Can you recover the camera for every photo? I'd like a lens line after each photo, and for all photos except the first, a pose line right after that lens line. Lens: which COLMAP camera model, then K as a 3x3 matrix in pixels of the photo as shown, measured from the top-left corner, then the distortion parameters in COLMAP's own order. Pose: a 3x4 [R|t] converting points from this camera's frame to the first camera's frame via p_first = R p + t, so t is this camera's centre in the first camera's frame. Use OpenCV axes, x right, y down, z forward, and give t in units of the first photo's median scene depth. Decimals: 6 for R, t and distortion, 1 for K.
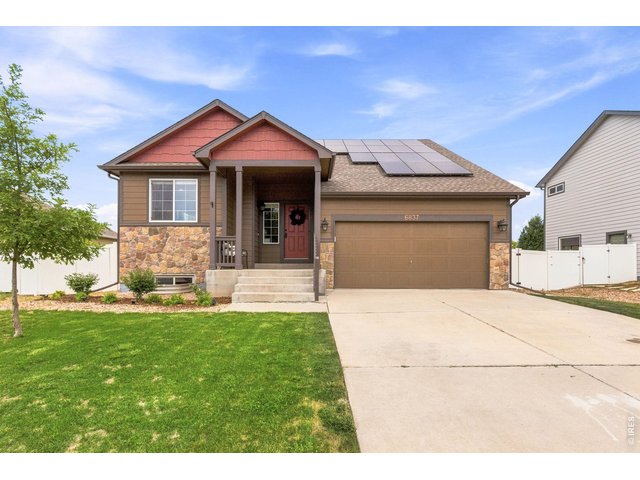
lens RADIAL K [[304.5, 0, 308.5], [0, 304.5, 236.2], [0, 0, 1]] dist [-0.020217, -0.000240]
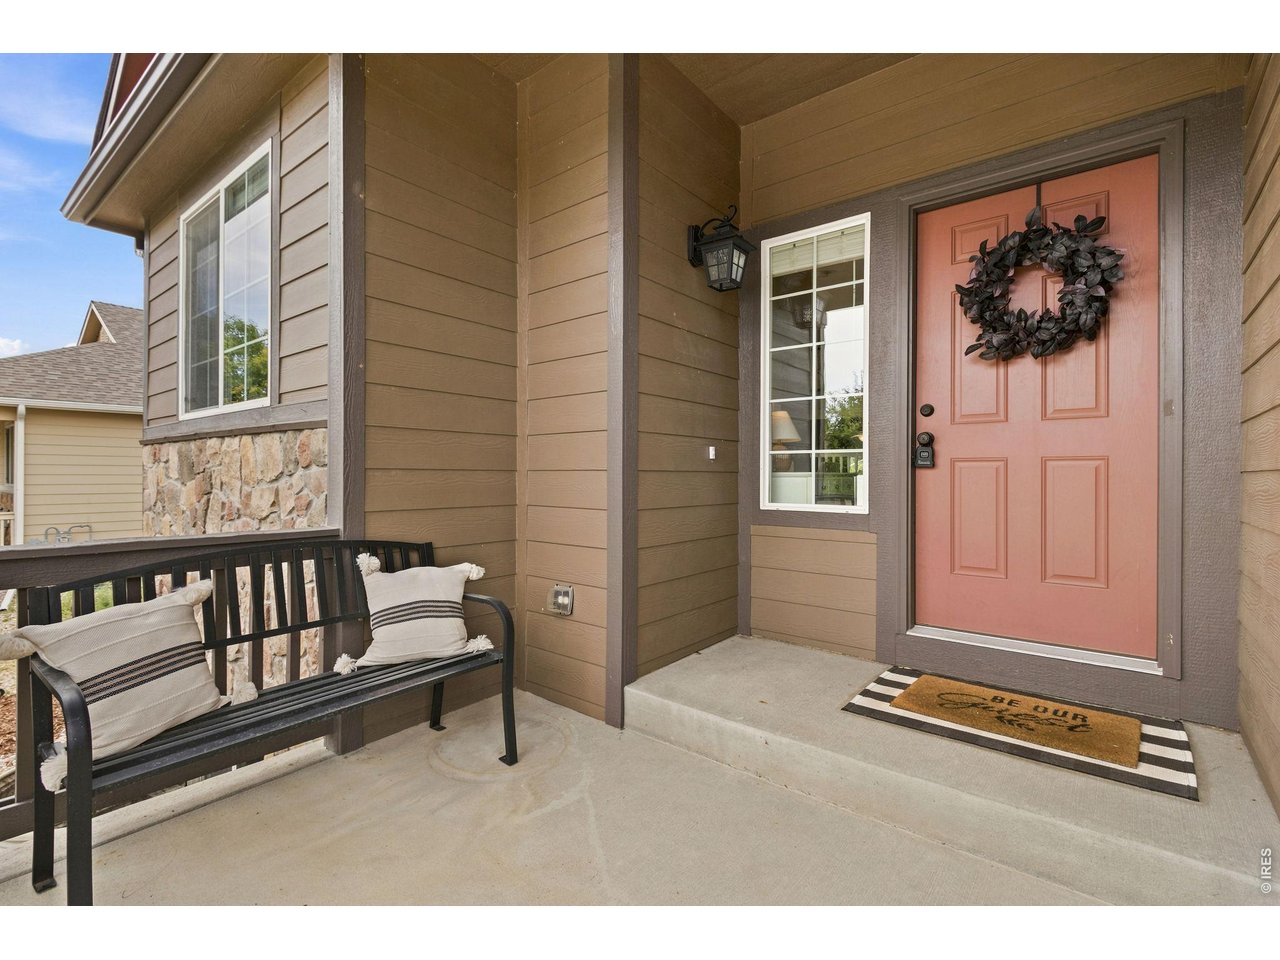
lens RADIAL K [[609.1, 0, 617.0], [0, 609.1, 472.5], [0, 0, 1]] dist [-0.020217, -0.000240]
pose [[0.769634, 0.006067, -0.638457, -0.012199], [-0.003986, 0.999981, 0.004697, 0.005929], [0.638473, -0.001071, 0.769643, 0.720940]]
